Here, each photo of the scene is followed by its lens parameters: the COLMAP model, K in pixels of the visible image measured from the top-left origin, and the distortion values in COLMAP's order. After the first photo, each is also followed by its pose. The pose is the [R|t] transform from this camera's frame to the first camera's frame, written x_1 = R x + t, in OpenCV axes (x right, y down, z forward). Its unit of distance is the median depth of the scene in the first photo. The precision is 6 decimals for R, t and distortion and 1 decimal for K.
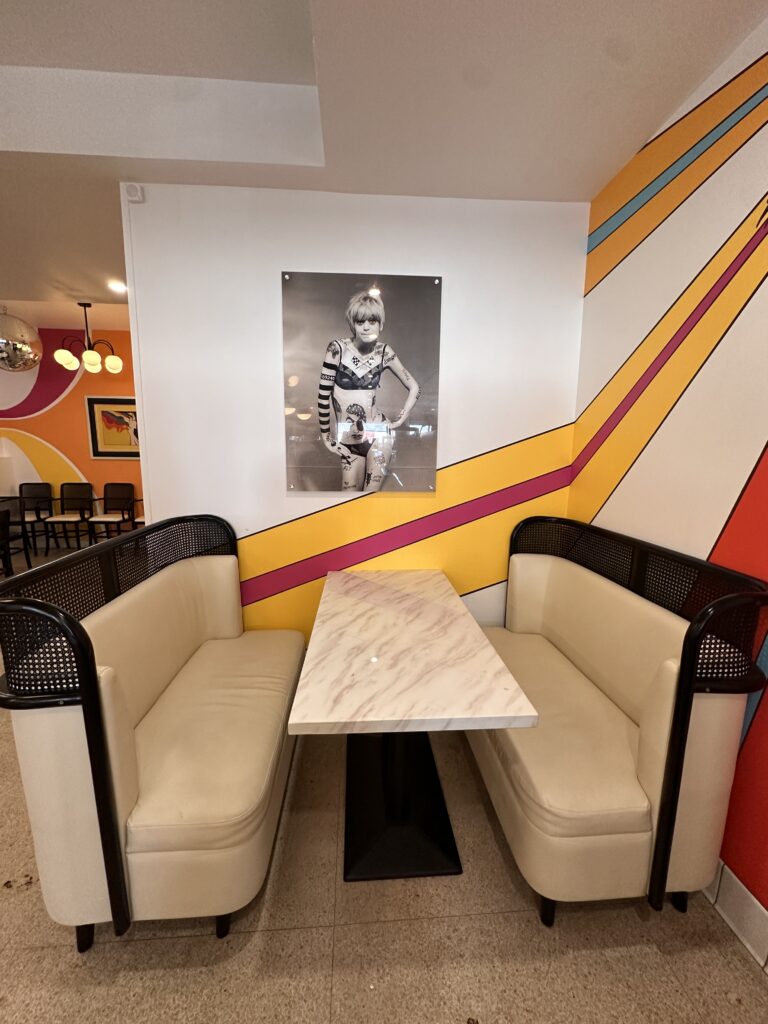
lens RADIAL K [[410.1, 0, 383.5], [0, 410.1, 512.1], [0, 0, 1]] dist [0.000075, 0.000214]
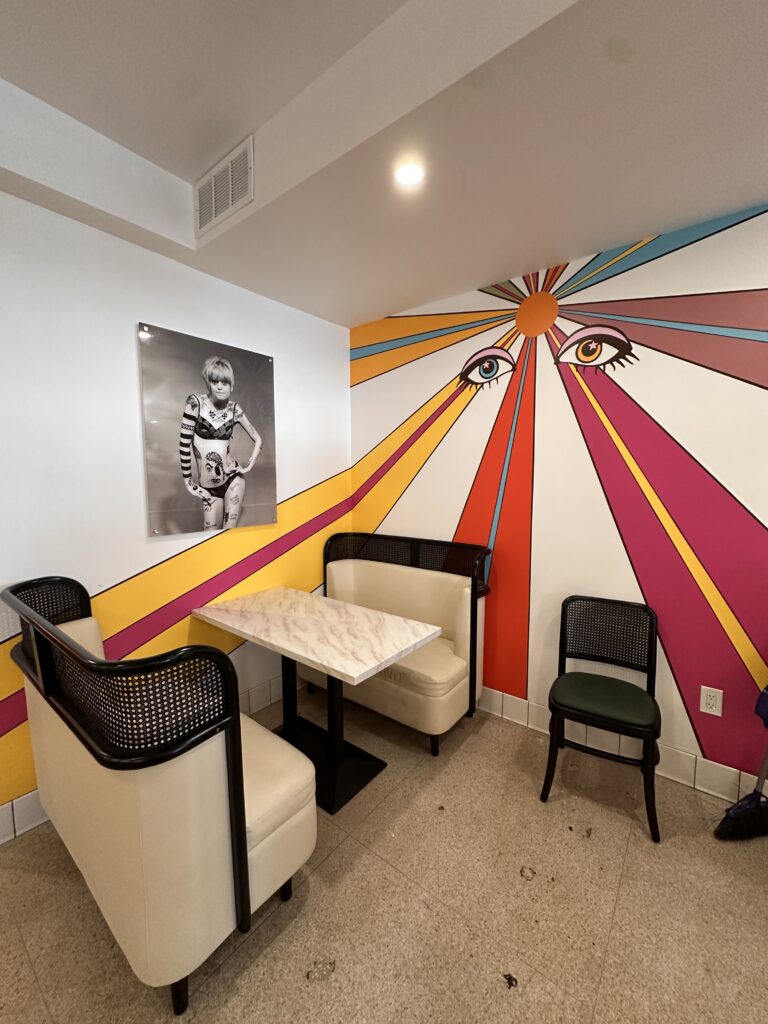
lens RADIAL K [[410.1, 0, 385.2], [0, 410.1, 513.6], [0, 0, 1]] dist [0.000075, 0.000214]
pose [[0.666970, -0.081290, 0.740636, -0.610700], [0.125041, 0.992145, -0.003709, -0.034644], [-0.734517, 0.095084, 0.671896, -0.081849]]
